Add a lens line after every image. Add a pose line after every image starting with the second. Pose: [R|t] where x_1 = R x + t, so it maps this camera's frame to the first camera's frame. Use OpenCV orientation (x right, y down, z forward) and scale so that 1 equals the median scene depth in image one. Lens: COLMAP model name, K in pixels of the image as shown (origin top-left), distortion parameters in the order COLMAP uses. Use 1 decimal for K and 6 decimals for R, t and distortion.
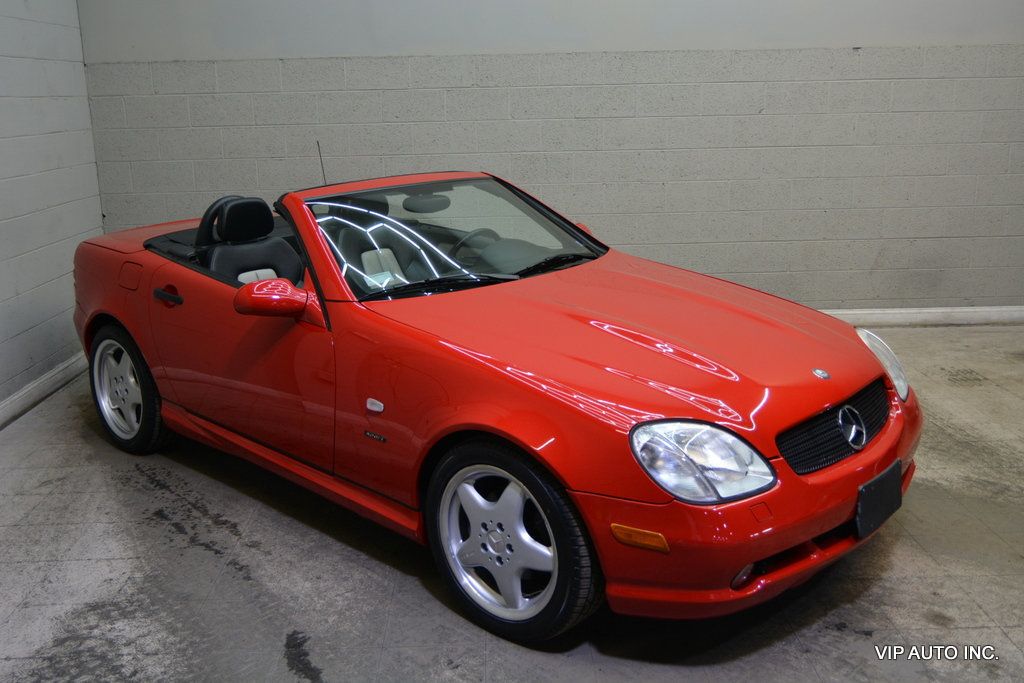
lens RADIAL K [[948.4, 0, 506.9], [0, 948.4, 338.2], [0, 0, 1]] dist [-0.020334, 0.009934]
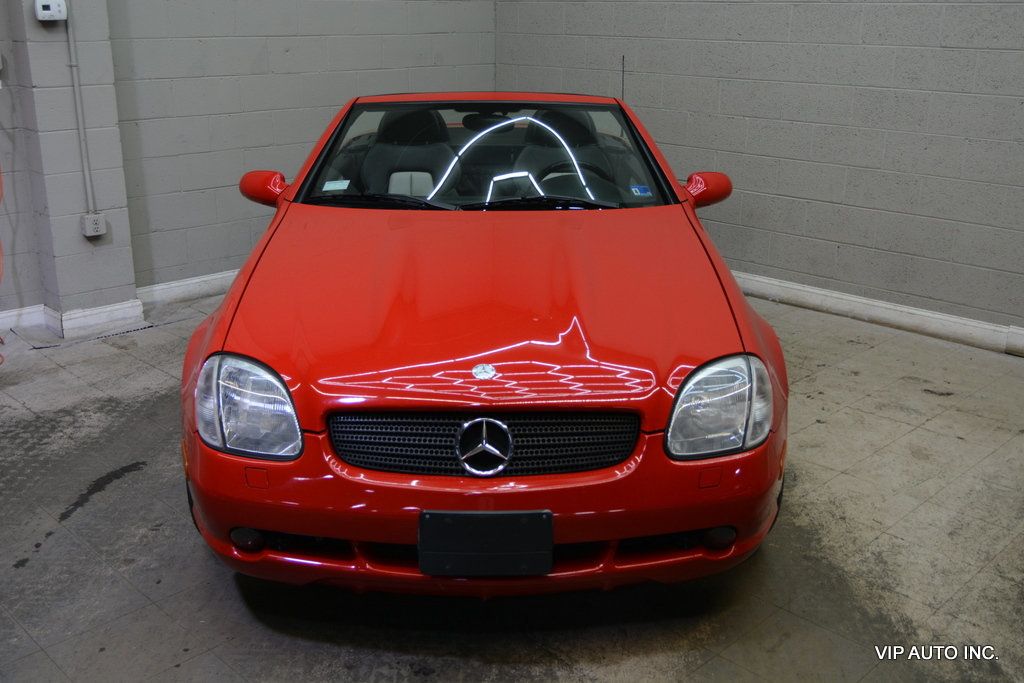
lens RADIAL K [[1014.6, 0, 509.1], [0, 1014.6, 341.5], [0, 0, 1]] dist [-0.016369, 0.007582]
pose [[0.692459, 0.249116, -0.677084, 0.811943], [-0.201679, 0.967919, 0.149863, -0.105198], [0.692695, 0.032780, 0.720485, 0.353682]]
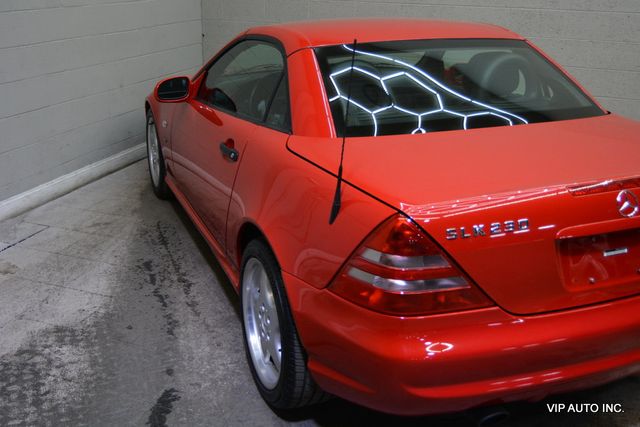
lens RADIAL K [[657.4, 0, 319.6], [0, 657.4, 213.7], [0, 0, 1]] dist [-0.007310, -0.002221]
pose [[0.929658, 0.166977, -0.328412, 0.175779], [-0.127678, 0.982175, 0.137948, -0.050733], [0.345593, -0.086314, 0.934407, 0.253498]]
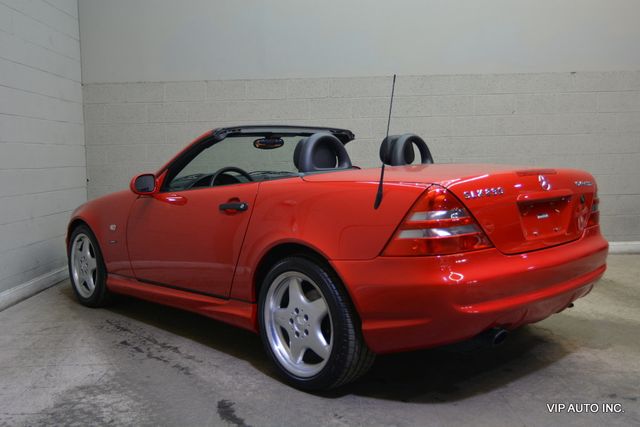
lens RADIAL K [[619.9, 0, 316.1], [0, 619.9, 214.0], [0, 0, 1]] dist [-0.011847, -0.006245]
pose [[0.999716, -0.000889, -0.023826, -0.055726], [-0.002964, 0.986913, -0.161226, 0.163873], [0.023657, 0.161251, 0.986630, 0.037891]]
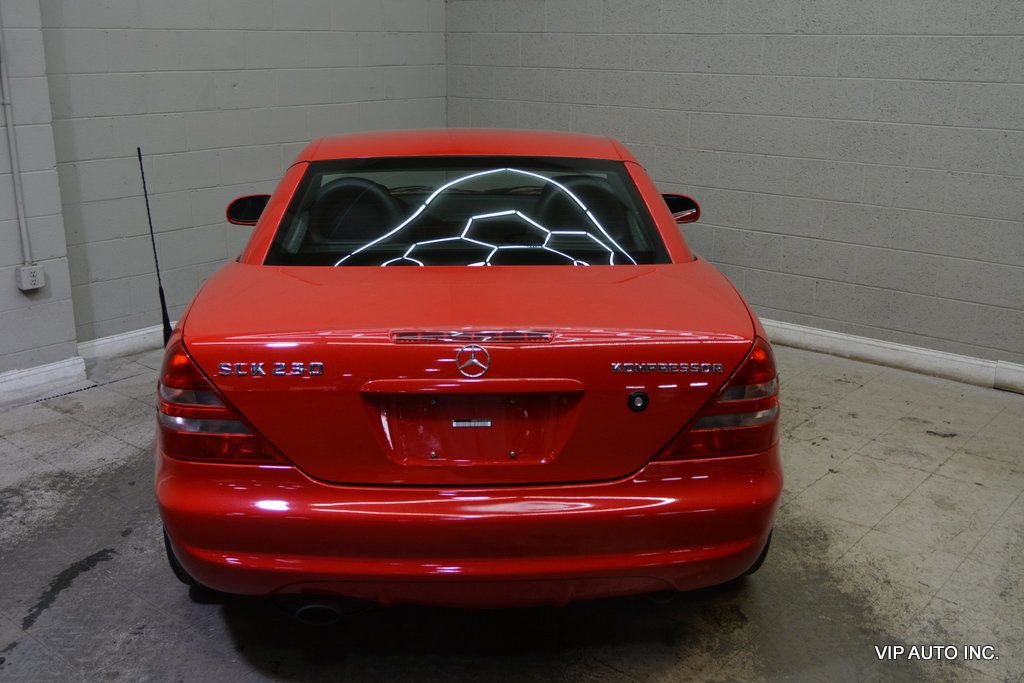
lens RADIAL K [[1014.6, 0, 509.1], [0, 1014.6, 341.5], [0, 0, 1]] dist [-0.016369, 0.007582]
pose [[0.755471, 0.213139, -0.619544, 0.674175], [-0.186497, 0.976445, 0.108508, -0.107191], [0.628078, 0.033569, 0.777426, 0.350095]]
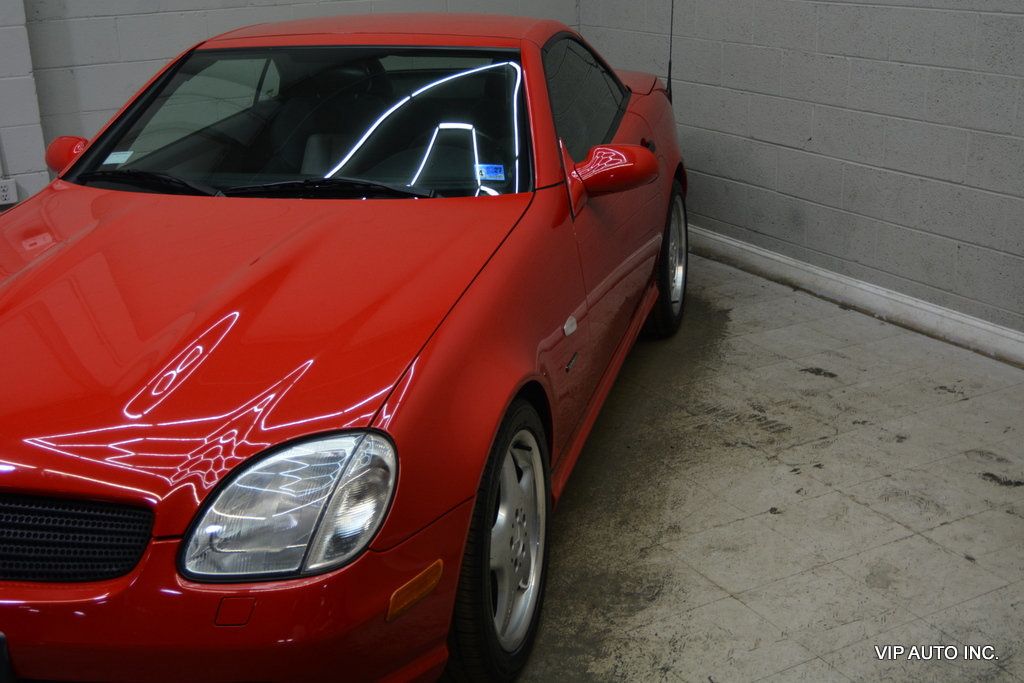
lens RADIAL K [[1240.1, 0, 508.5], [0, 1240.1, 343.1], [0, 0, 1]] dist [-0.008962, -0.015772]
pose [[0.463544, 0.297500, -0.834638, 0.985025], [-0.201353, 0.952675, 0.227745, -0.228571], [0.862893, 0.062487, 0.501509, 0.794527]]
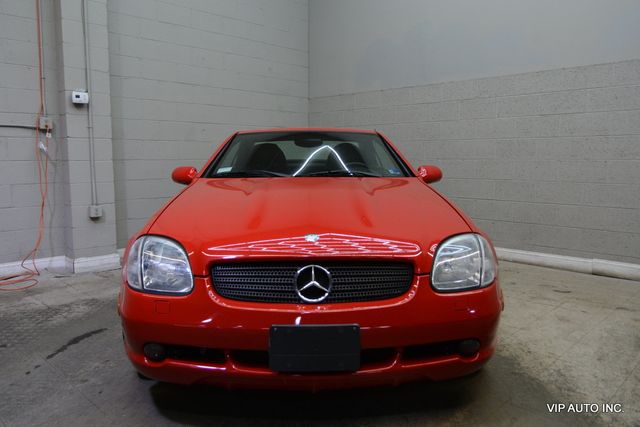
lens RADIAL K [[483.8, 0, 317.2], [0, 483.8, 211.6], [0, 0, 1]] dist [-0.013764, 0.008112]
pose [[0.700447, 0.100249, -0.706628, 0.692240], [-0.190833, 0.980344, -0.050083, 0.030928], [0.687718, 0.169929, 0.705810, 0.487314]]
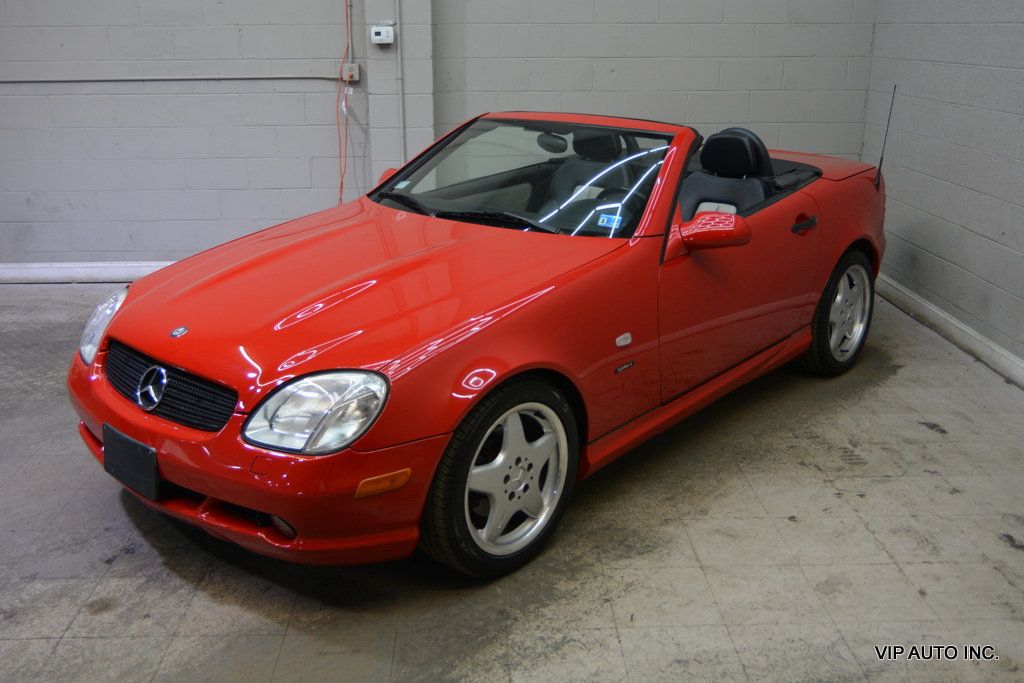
lens RADIAL K [[958.5, 0, 508.4], [0, 958.5, 341.9], [0, 0, 1]] dist [-0.019976, 0.008181]
pose [[0.019042, 0.332451, -0.942928, 1.134919], [-0.247653, 0.915278, 0.317701, -0.314324], [0.968662, 0.227469, 0.099761, 1.093332]]
